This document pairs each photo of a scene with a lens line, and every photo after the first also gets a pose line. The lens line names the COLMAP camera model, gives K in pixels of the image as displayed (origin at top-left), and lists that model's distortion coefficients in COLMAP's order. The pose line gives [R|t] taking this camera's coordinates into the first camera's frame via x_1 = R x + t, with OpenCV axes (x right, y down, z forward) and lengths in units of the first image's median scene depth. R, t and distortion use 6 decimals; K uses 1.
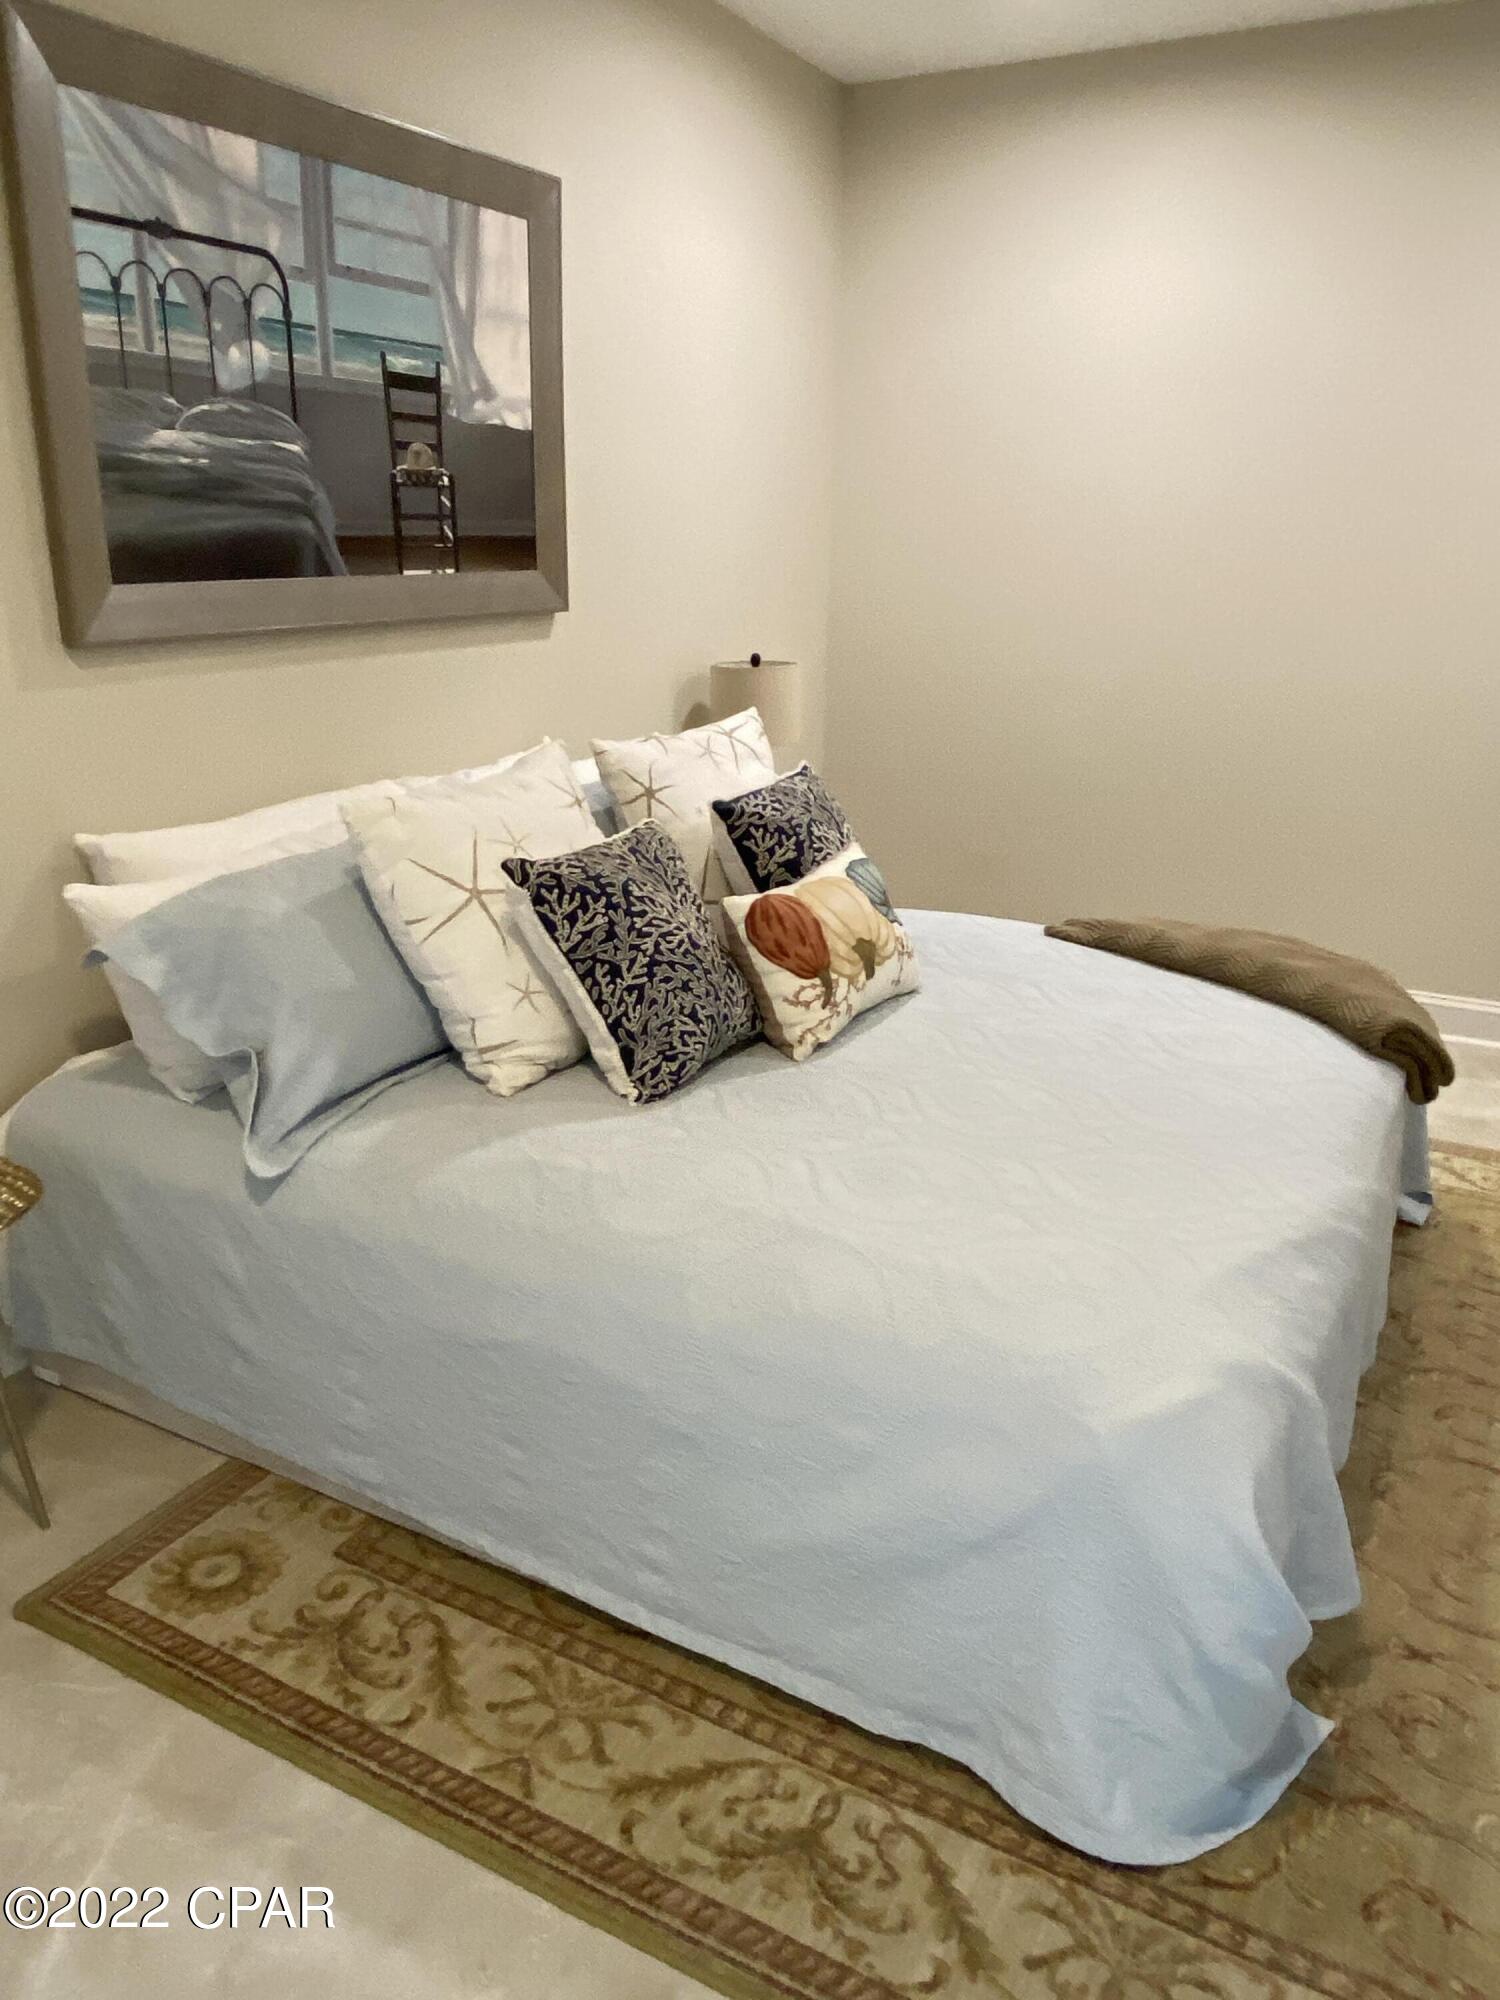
lens RADIAL K [[1419.0, 0, 754.6], [0, 1419.0, 991.6], [0, 0, 1]] dist [0.087117, -0.101634]
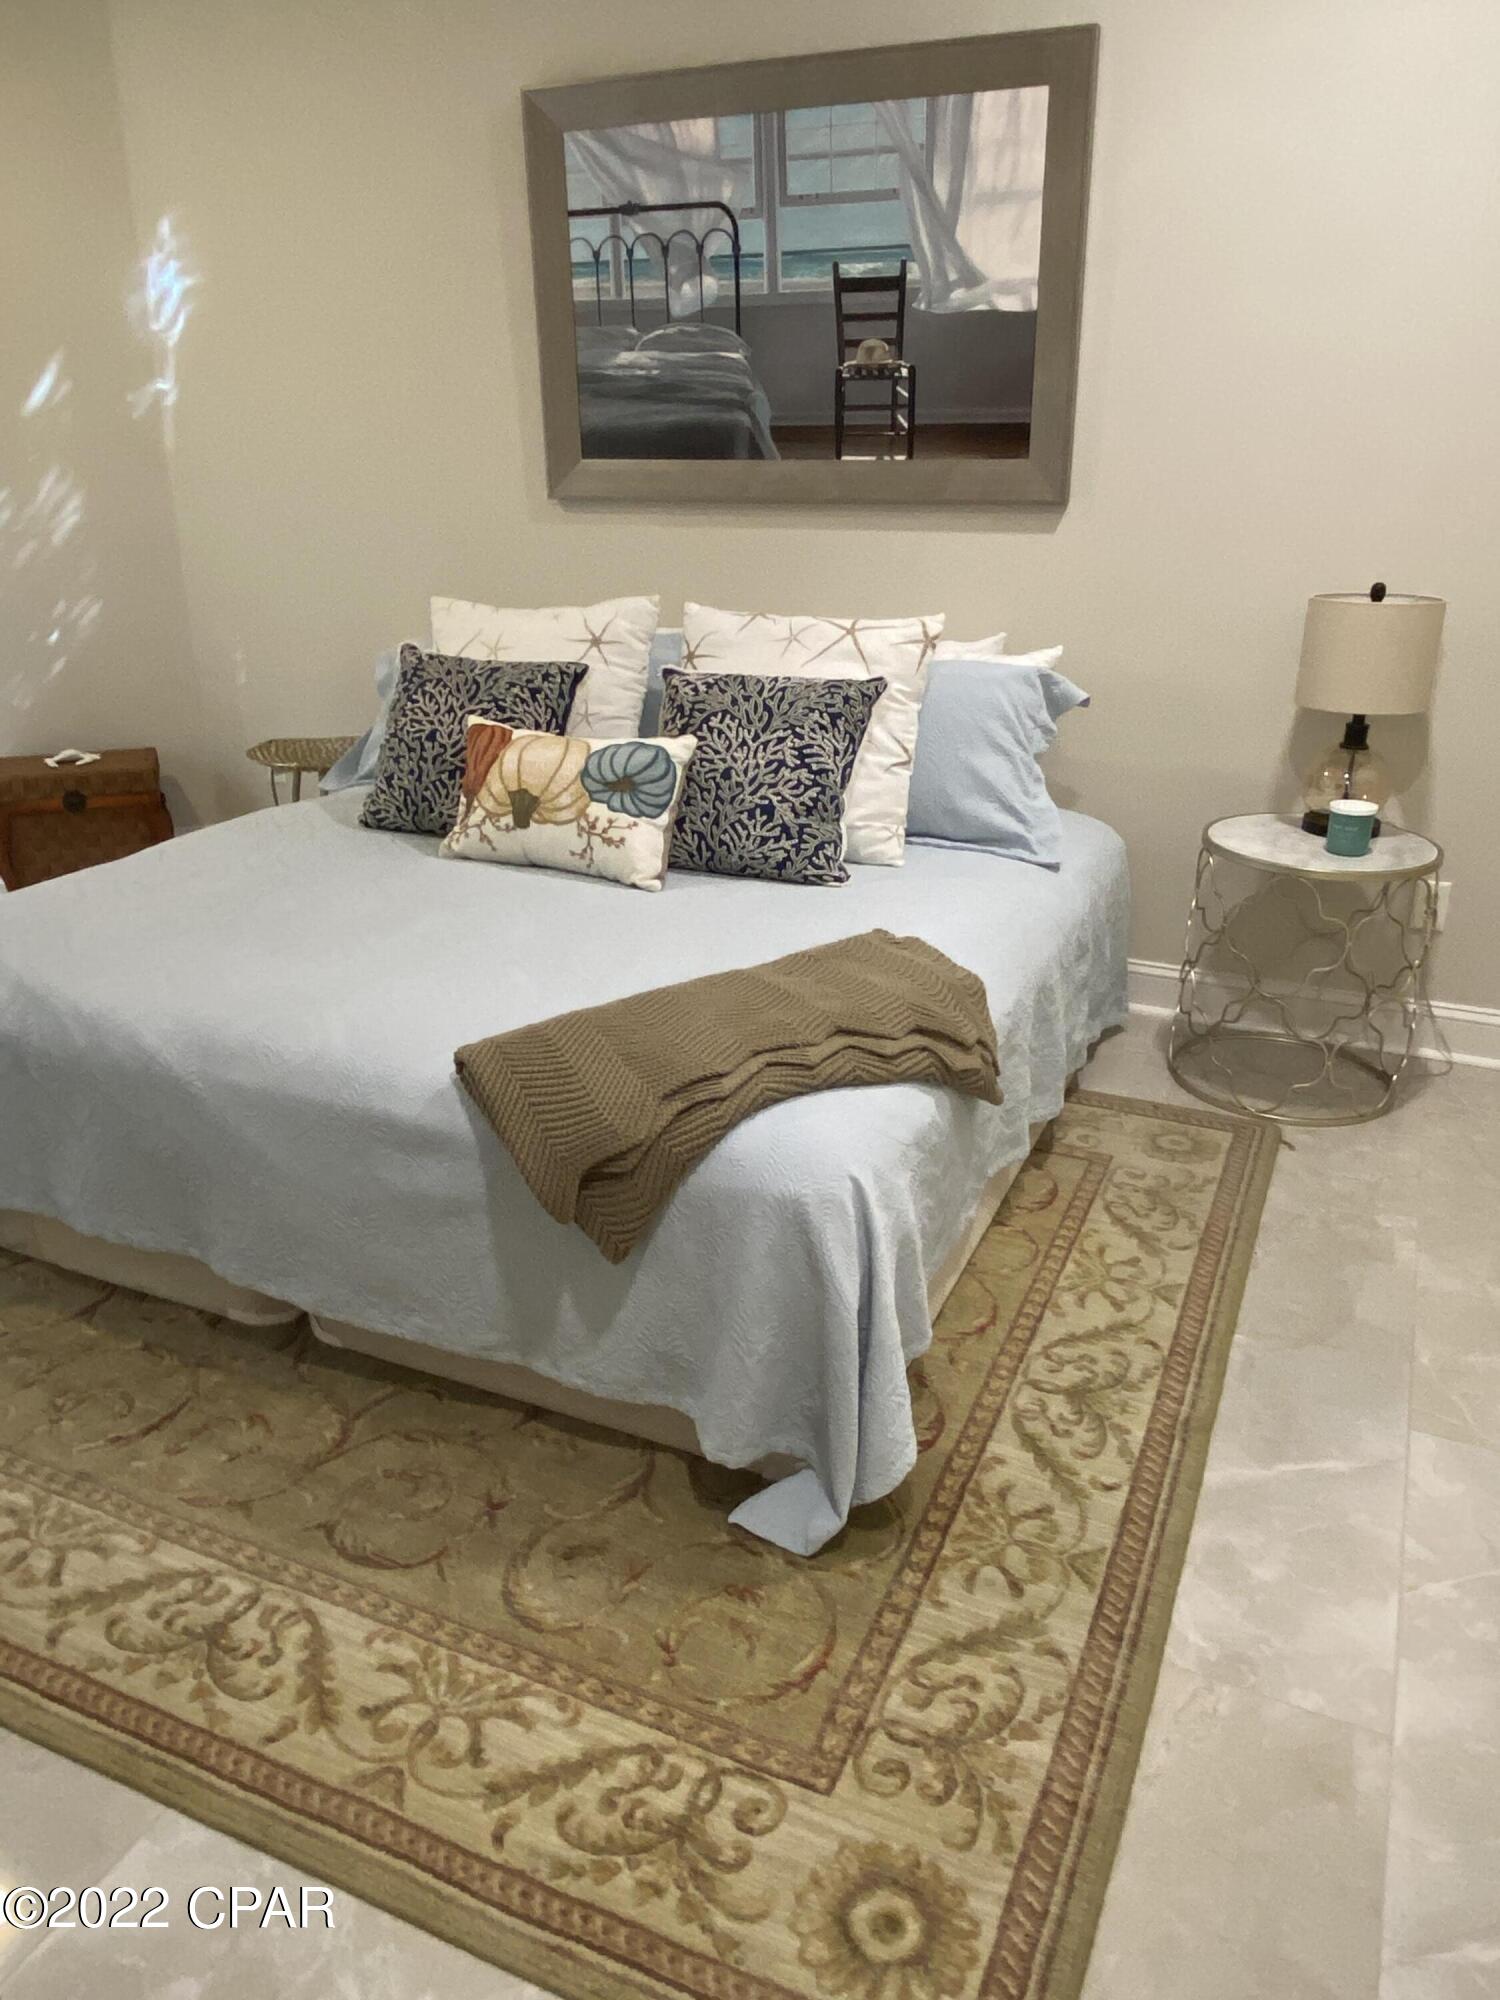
lens RADIAL K [[1419.0, 0, 754.6], [0, 1419.0, 991.6], [0, 0, 1]] dist [0.087117, -0.101634]
pose [[0.076264, 0.356293, -0.931257, 1.090492], [-0.306522, 0.897127, 0.318132, -0.281641], [0.948804, 0.261189, 0.177630, 0.938122]]
